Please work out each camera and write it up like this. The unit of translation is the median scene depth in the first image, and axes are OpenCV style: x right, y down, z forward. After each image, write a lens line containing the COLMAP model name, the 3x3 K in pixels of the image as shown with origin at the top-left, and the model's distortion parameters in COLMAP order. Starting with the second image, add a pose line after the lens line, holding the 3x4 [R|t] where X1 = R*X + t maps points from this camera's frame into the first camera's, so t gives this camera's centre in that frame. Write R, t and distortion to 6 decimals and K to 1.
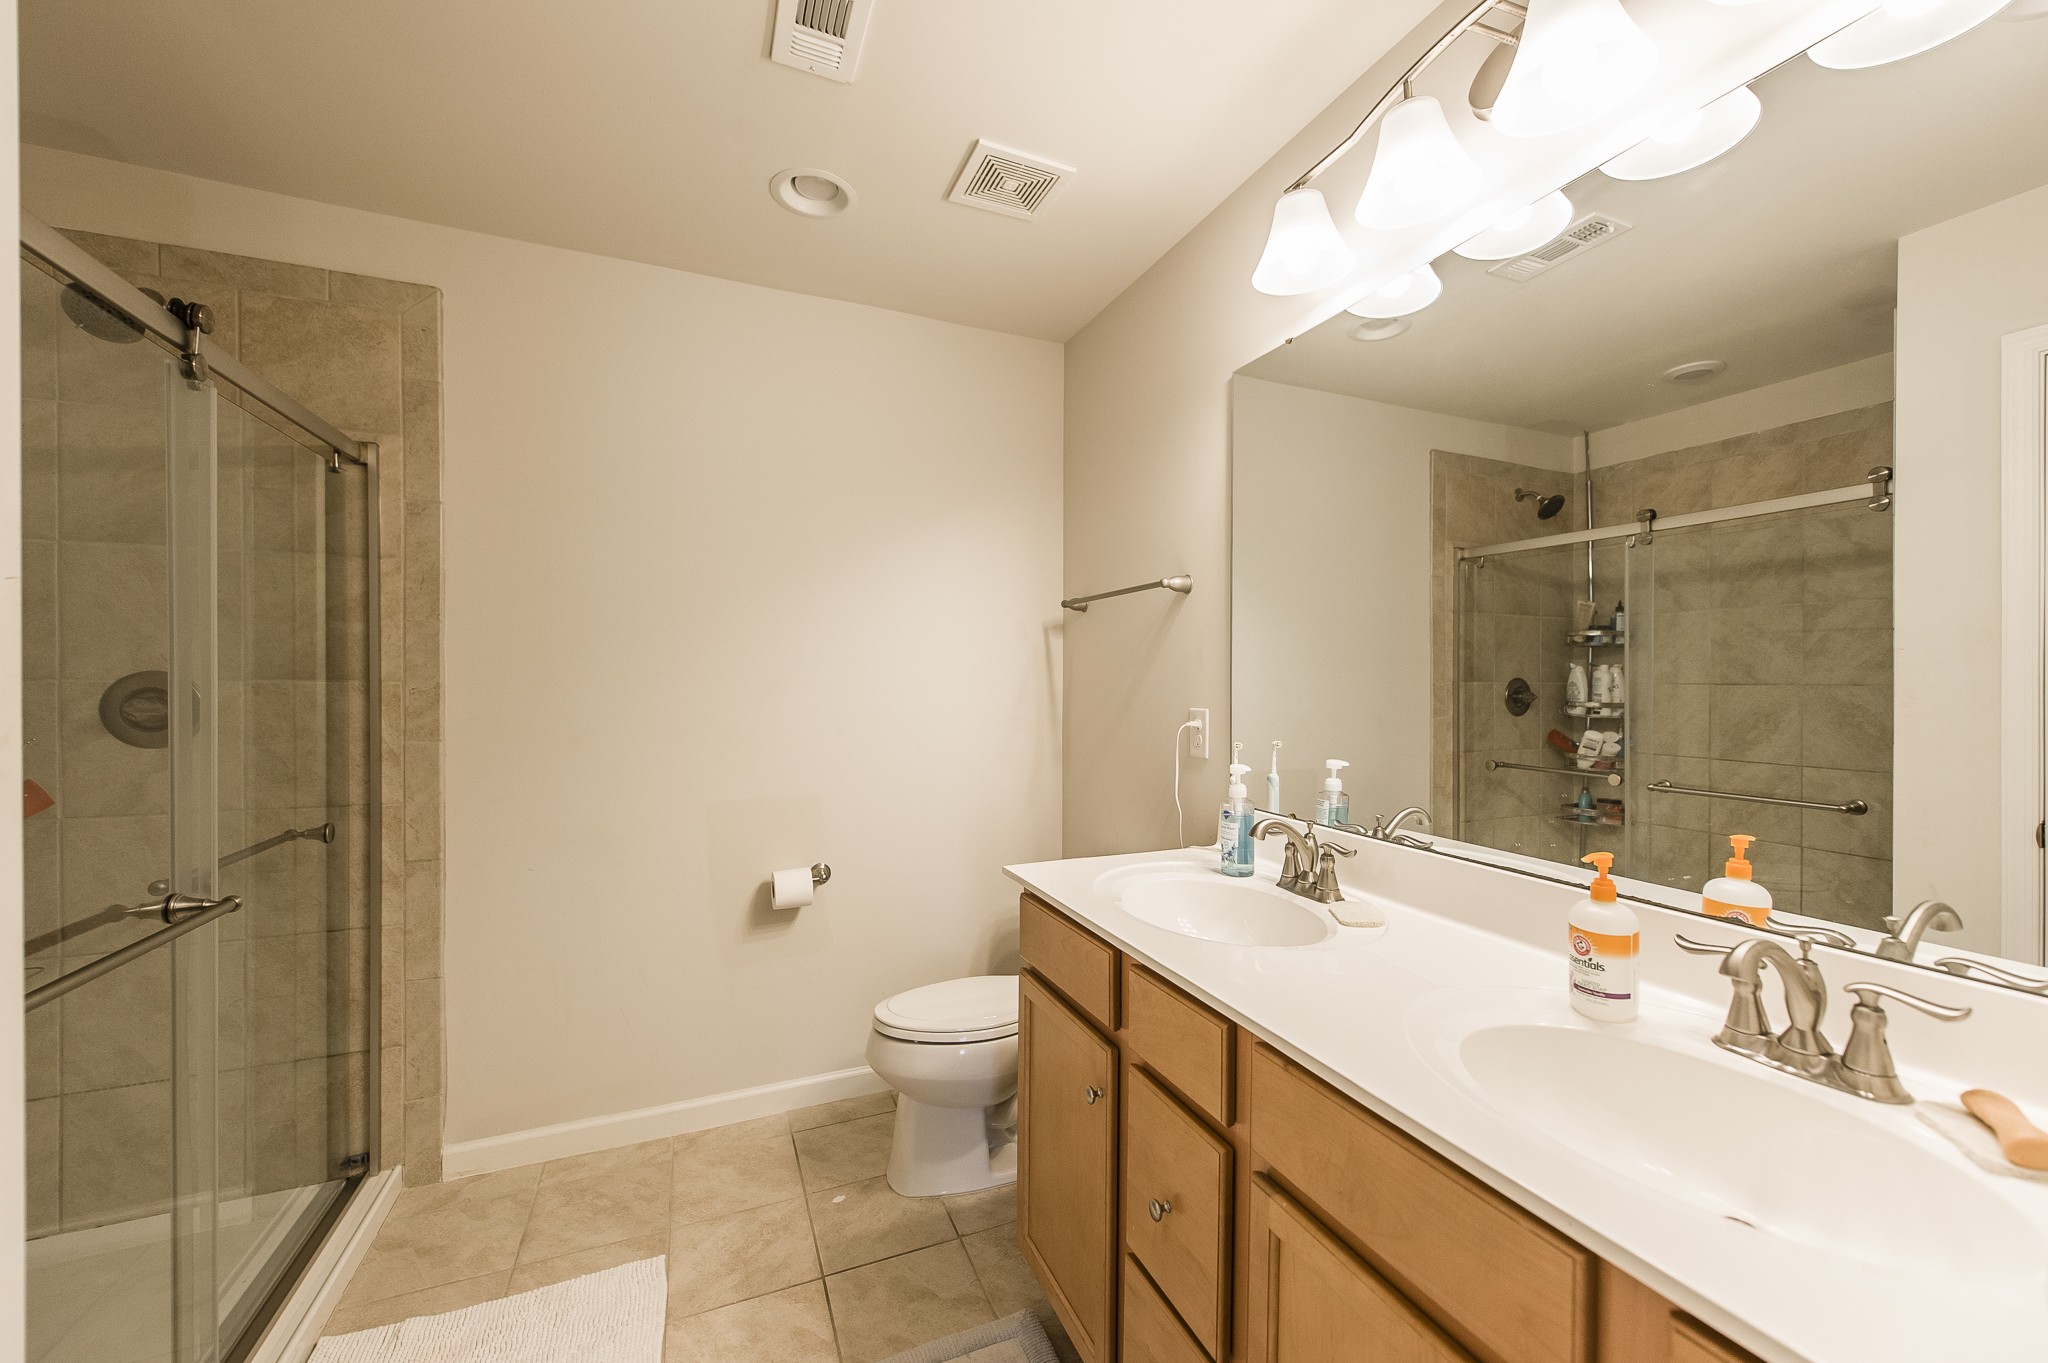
lens RADIAL K [[795.4, 0, 1030.4], [0, 795.4, 680.0], [0, 0, 1]] dist [0.000430, 0.000478]
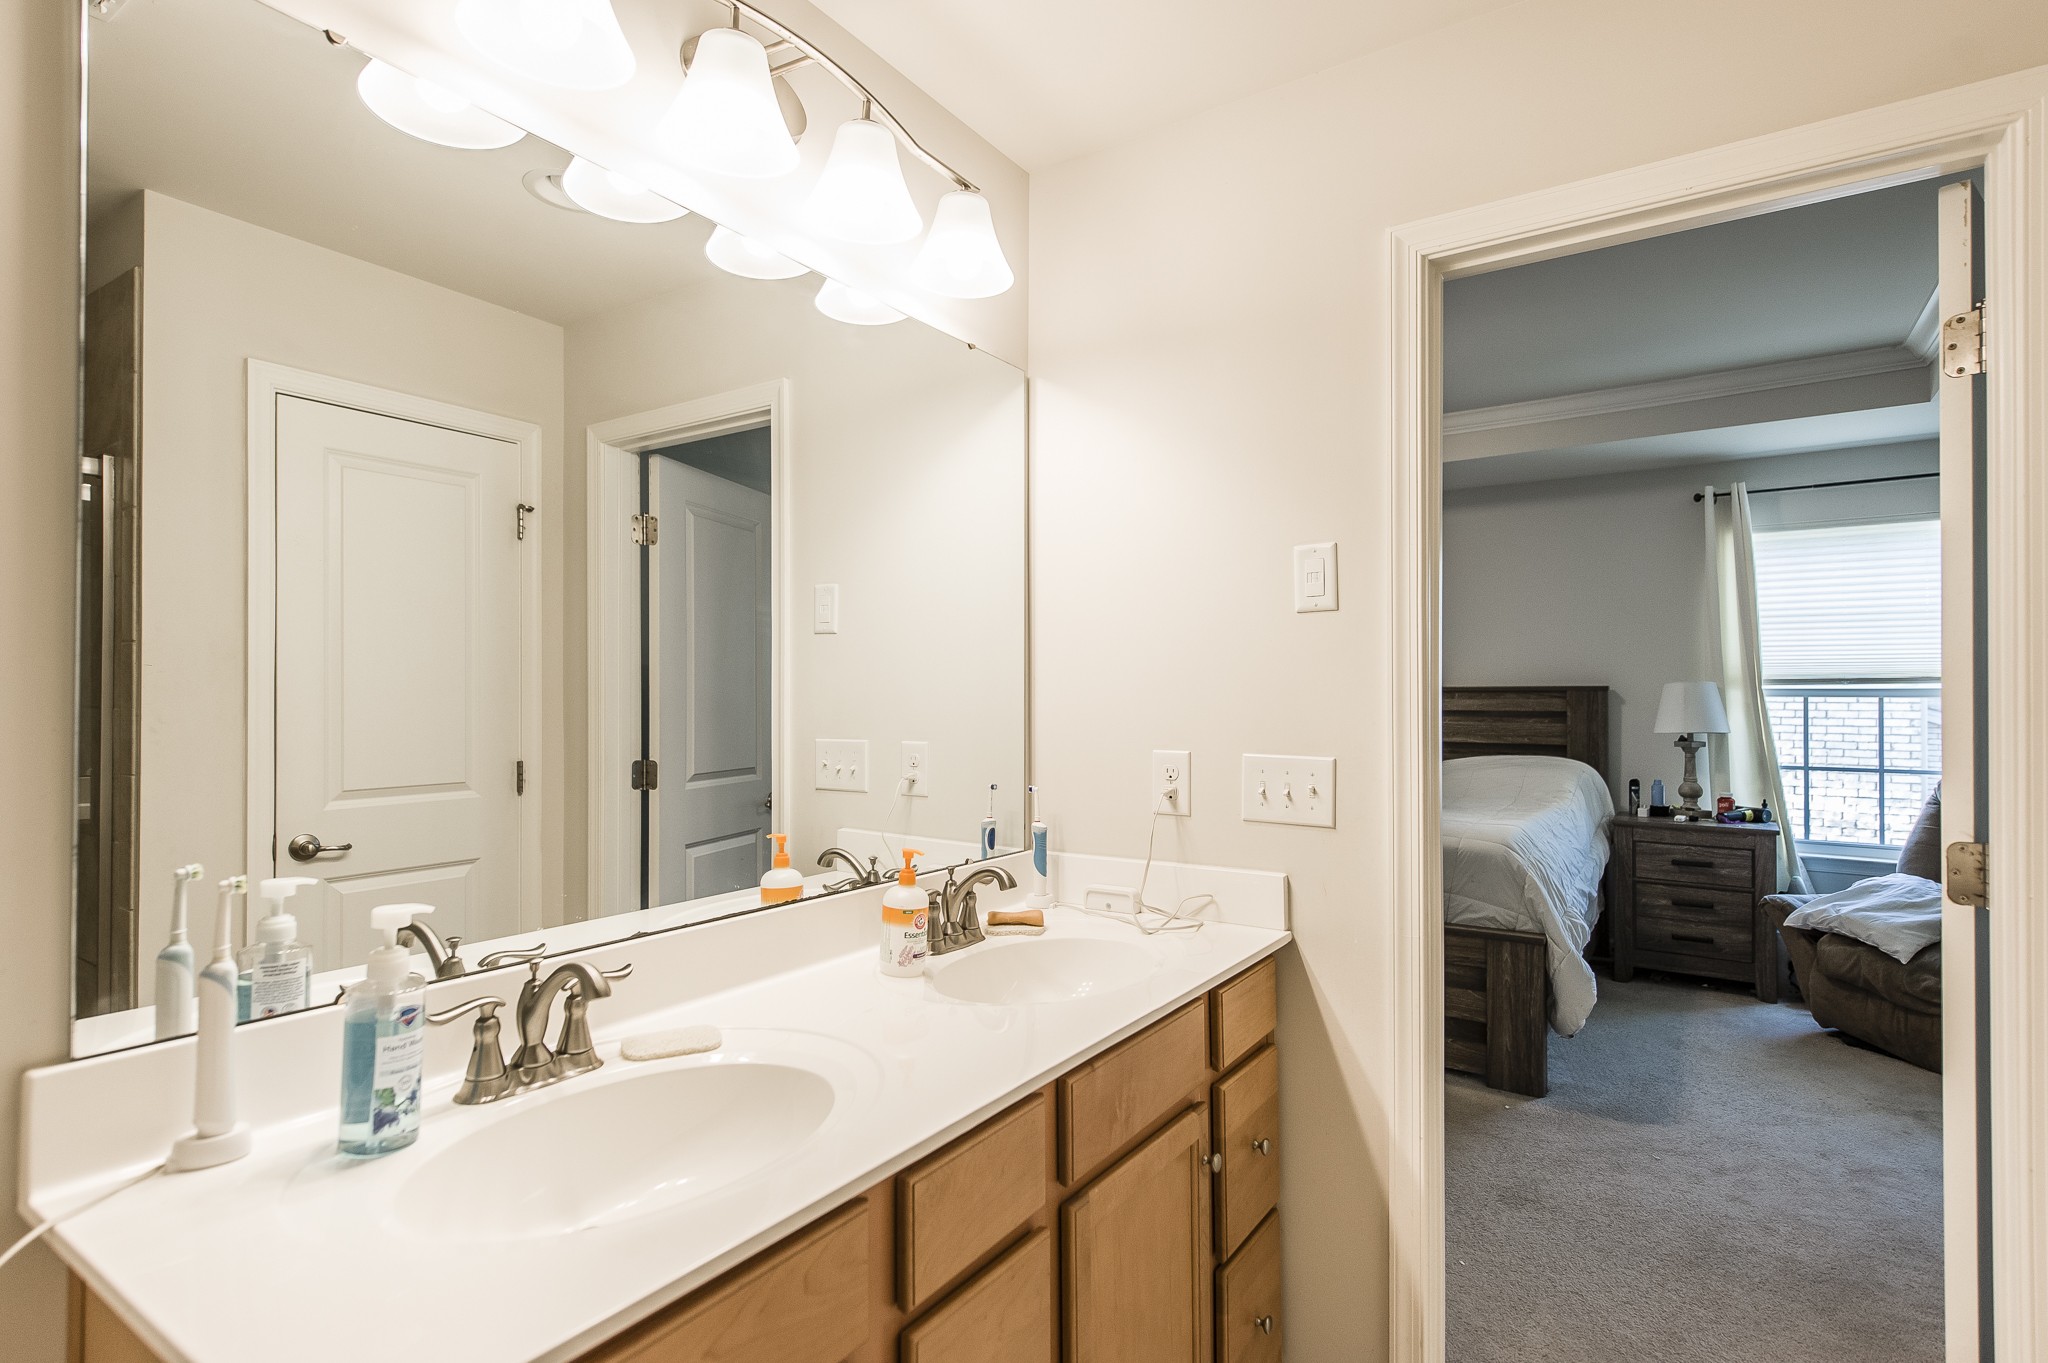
lens RADIAL K [[1033.6, 0, 1029.8], [0, 1033.6, 676.6], [0, 0, 1]] dist [0.016301, -0.007462]
pose [[-0.532741, 0.008633, 0.846234, -0.673772], [0.006051, 0.999961, -0.006392, -0.033119], [-0.846257, 0.001715, -0.532773, 1.469021]]
